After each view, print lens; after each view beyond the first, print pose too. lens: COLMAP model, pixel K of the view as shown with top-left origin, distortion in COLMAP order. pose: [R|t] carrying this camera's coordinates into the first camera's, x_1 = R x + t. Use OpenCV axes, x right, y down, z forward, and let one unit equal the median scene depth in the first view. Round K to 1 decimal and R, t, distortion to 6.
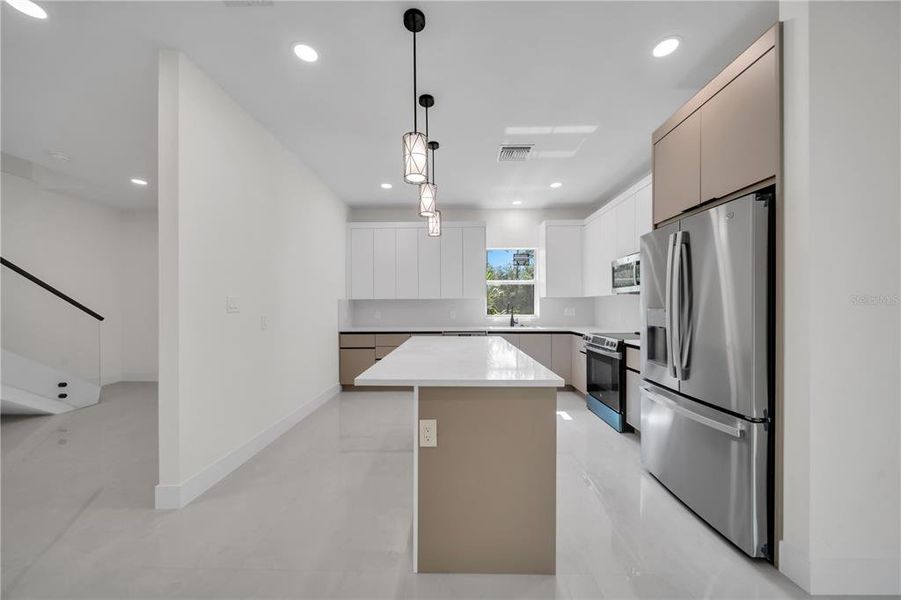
lens RADIAL K [[315.3, 0, 454.4], [0, 315.3, 307.7], [0, 0, 1]] dist [-0.002028, -0.000074]
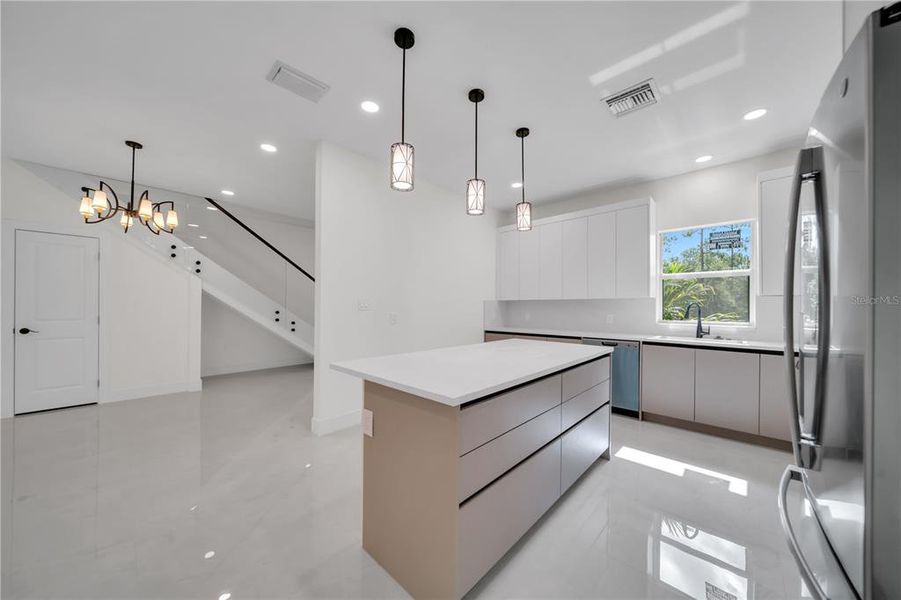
lens RADIAL K [[311.8, 0, 447.0], [0, 311.8, 307.7], [0, 0, 1]] dist [0.001941, 0.000168]
pose [[0.734183, 0.010582, -0.678869, 0.254983], [-0.012405, 0.999921, 0.002170, -0.002224], [0.678838, 0.006828, 0.734256, 0.119318]]
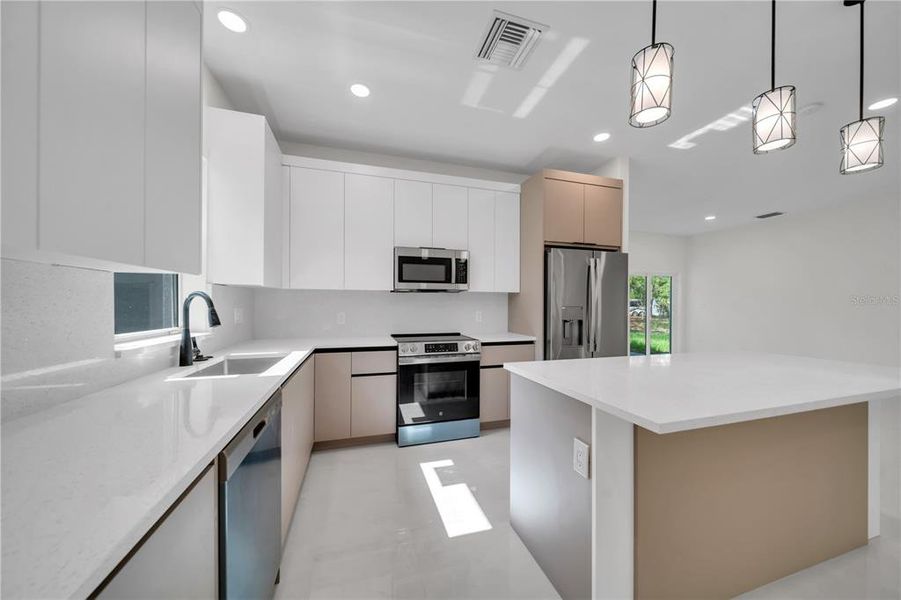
lens RADIAL K [[311.8, 0, 447.0], [0, 311.8, 307.7], [0, 0, 1]] dist [0.001941, 0.000168]
pose [[-0.307986, 0.005290, 0.951376, -0.224129], [0.001596, 0.999986, -0.005043, 0.004885], [-0.951390, -0.000035, -0.307990, 0.889557]]
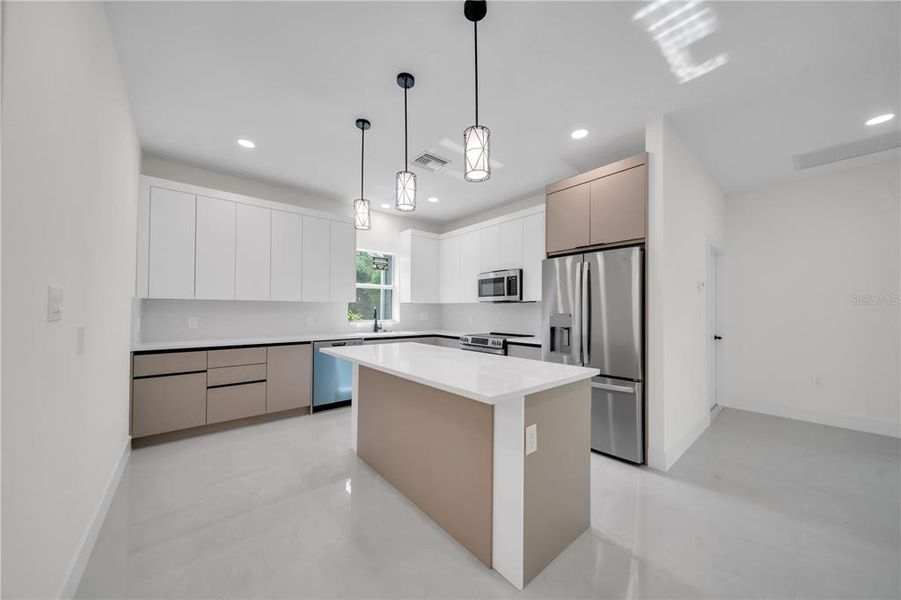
lens RADIAL K [[315.3, 0, 454.4], [0, 315.3, 307.7], [0, 0, 1]] dist [-0.002028, -0.000074]
pose [[0.748978, 0.014812, 0.662429, -0.291024], [-0.005043, 0.999849, -0.016654, -0.000585], [-0.662576, 0.009133, 0.748939, 0.126566]]
